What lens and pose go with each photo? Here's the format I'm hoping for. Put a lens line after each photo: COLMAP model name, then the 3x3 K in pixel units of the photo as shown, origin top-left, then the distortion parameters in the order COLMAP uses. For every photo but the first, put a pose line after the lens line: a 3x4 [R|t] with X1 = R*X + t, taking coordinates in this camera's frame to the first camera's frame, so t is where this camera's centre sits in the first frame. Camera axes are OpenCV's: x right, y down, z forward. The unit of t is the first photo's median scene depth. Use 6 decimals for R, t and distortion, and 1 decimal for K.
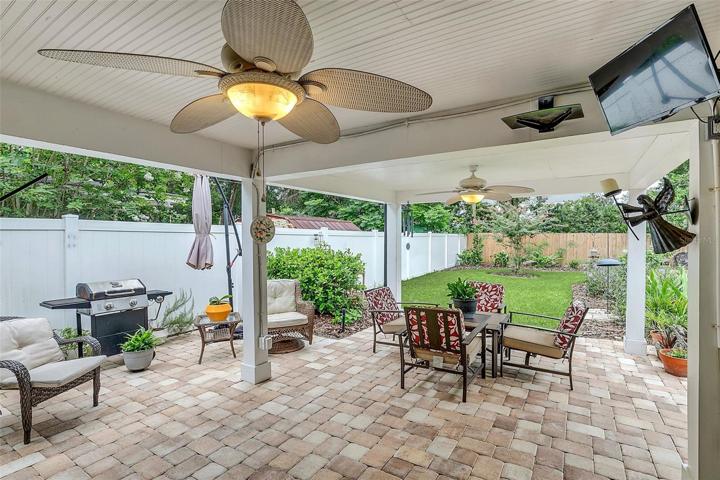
lens RADIAL K [[336.9, 0, 371.5], [0, 336.9, 241.4], [0, 0, 1]] dist [-0.002745, -0.000206]
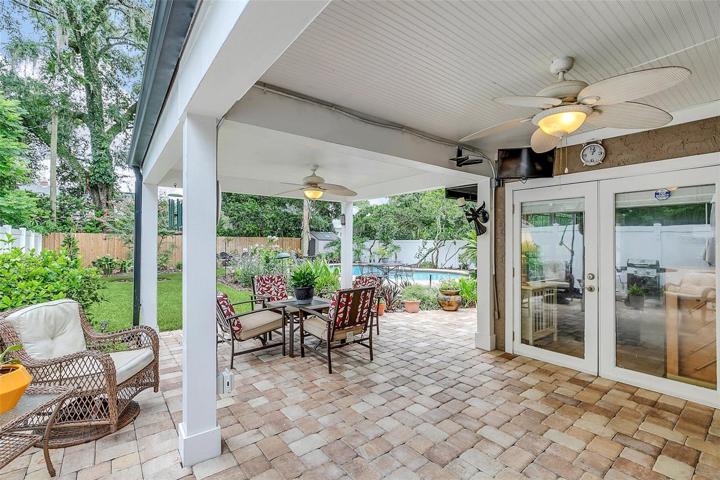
lens RADIAL K [[336.9, 0, 371.5], [0, 336.9, 241.4], [0, 0, 1]] dist [-0.002745, -0.000206]
pose [[0.348768, 0.000576, 0.937209, -0.863193], [0.012779, 0.999904, -0.005370, 0.046243], [-0.937122, 0.013850, 0.348727, 0.550254]]
